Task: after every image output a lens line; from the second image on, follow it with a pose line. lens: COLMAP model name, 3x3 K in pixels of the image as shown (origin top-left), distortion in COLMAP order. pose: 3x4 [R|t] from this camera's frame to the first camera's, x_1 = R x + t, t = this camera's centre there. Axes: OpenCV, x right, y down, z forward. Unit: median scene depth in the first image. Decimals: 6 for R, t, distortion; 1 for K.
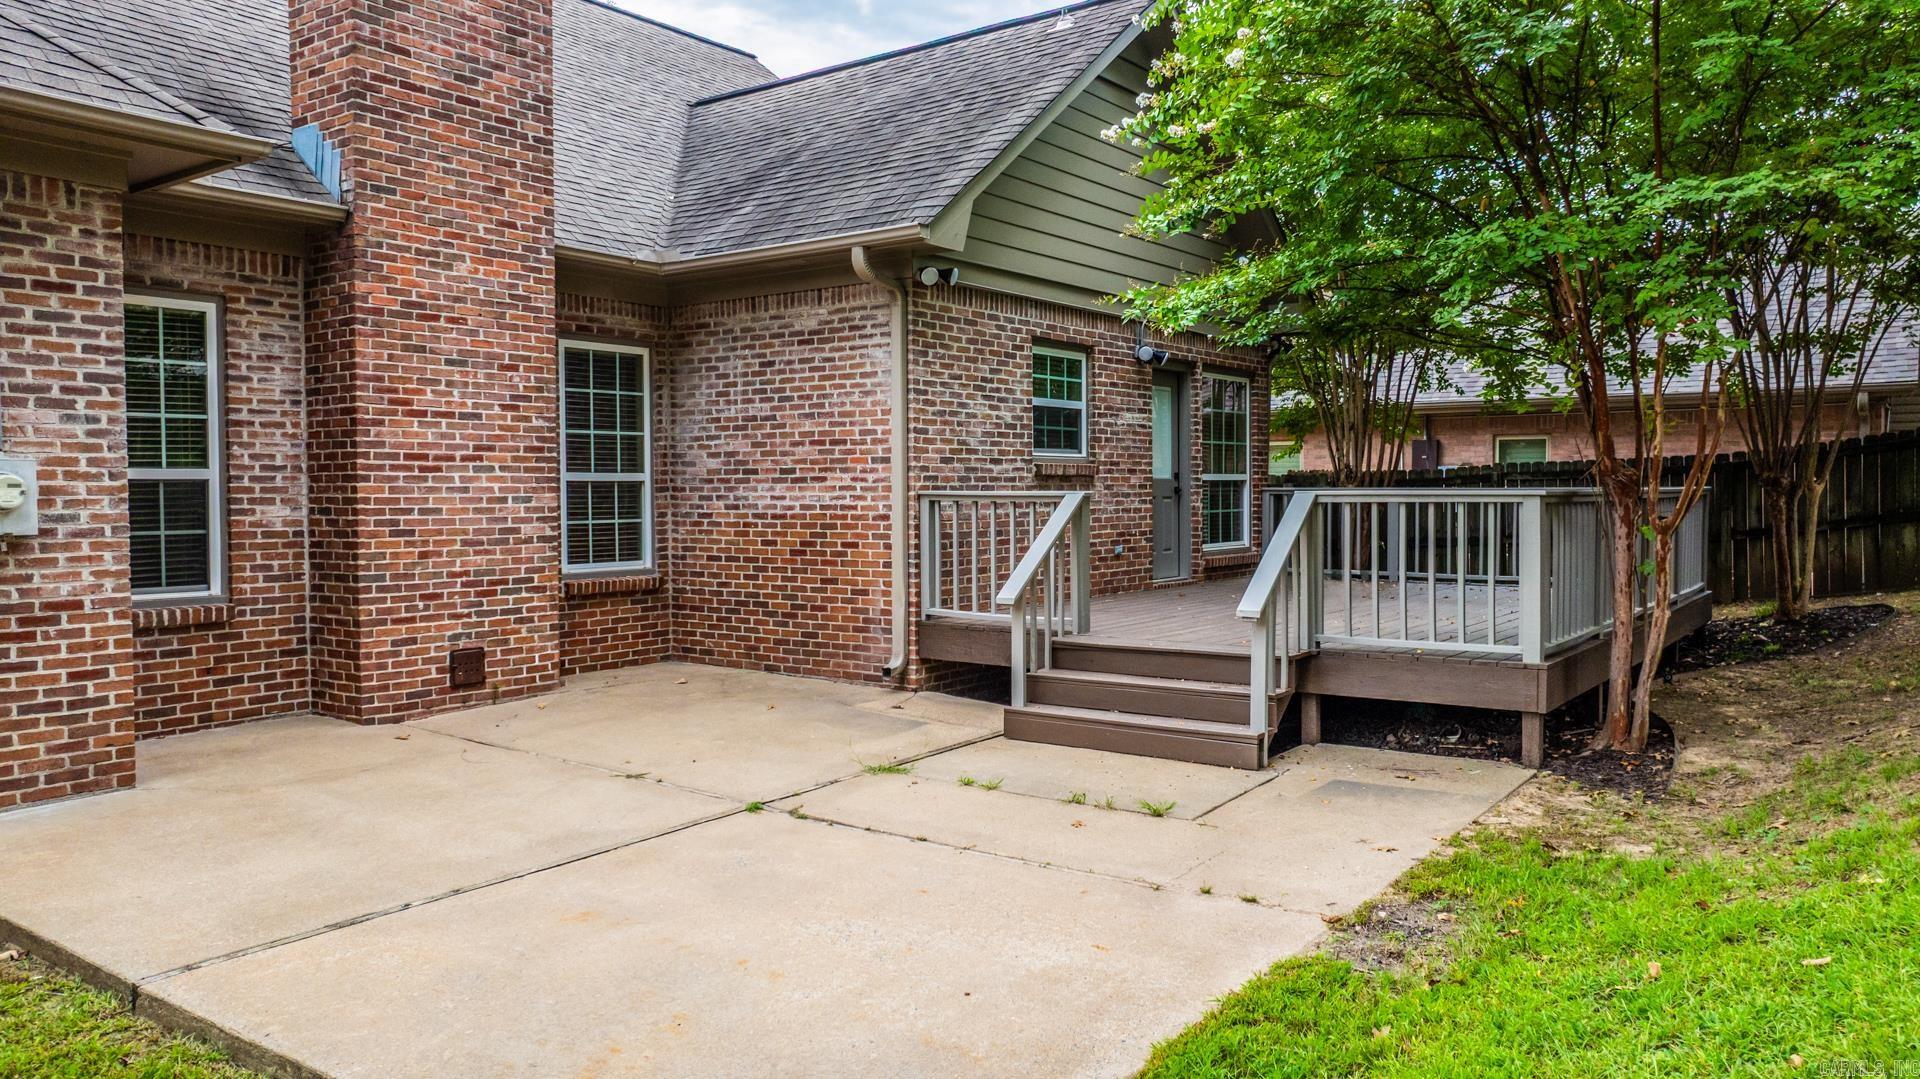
lens RADIAL K [[1360.5, 0, 960.0], [0, 1360.5, 539.5], [0, 0, 1]] dist [-0.041661, 0.056718]
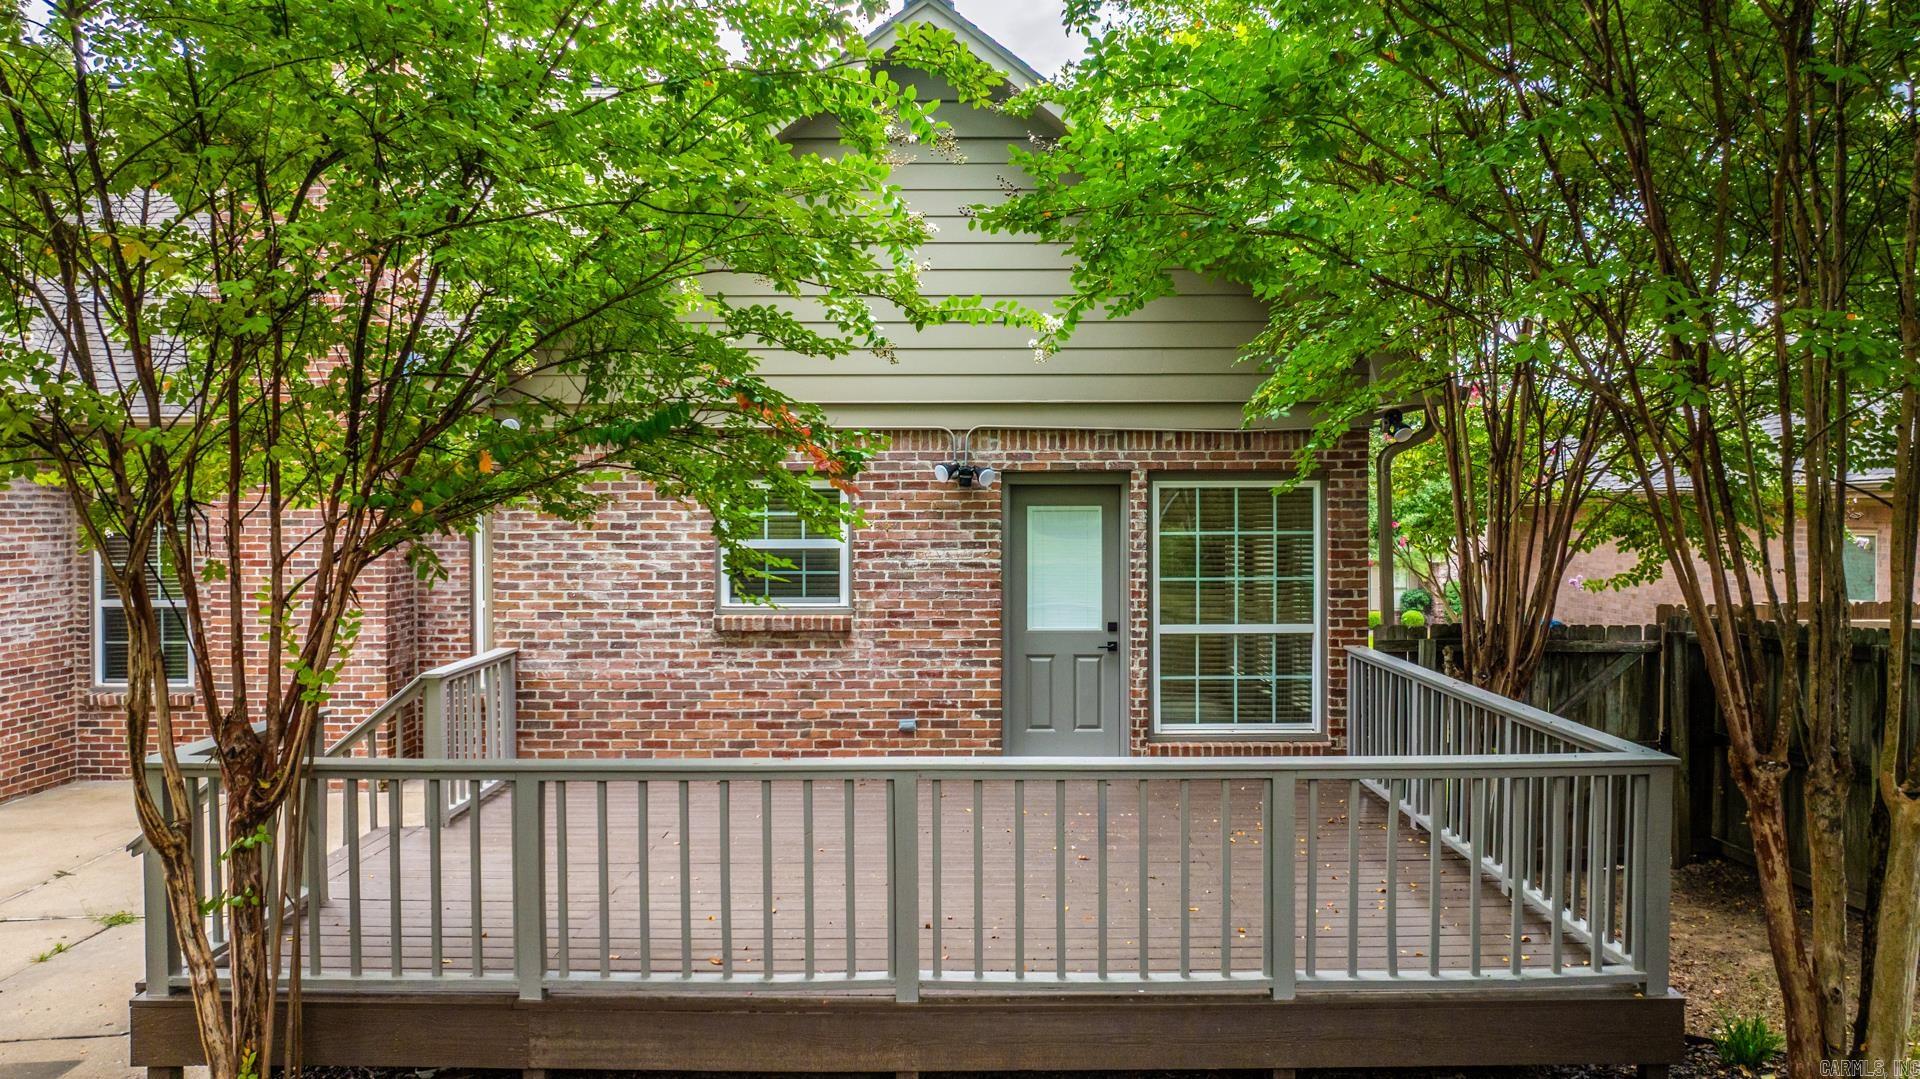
lens RADIAL K [[1360.7, 0, 960.0], [0, 1360.7, 539.5], [0, 0, 1]] dist [-0.027819, -0.000851]
pose [[0.602378, 0.021236, -0.797929, 0.853906], [-0.032642, 0.999465, 0.001958, -0.114096], [0.797544, 0.024866, 0.602749, 0.611709]]
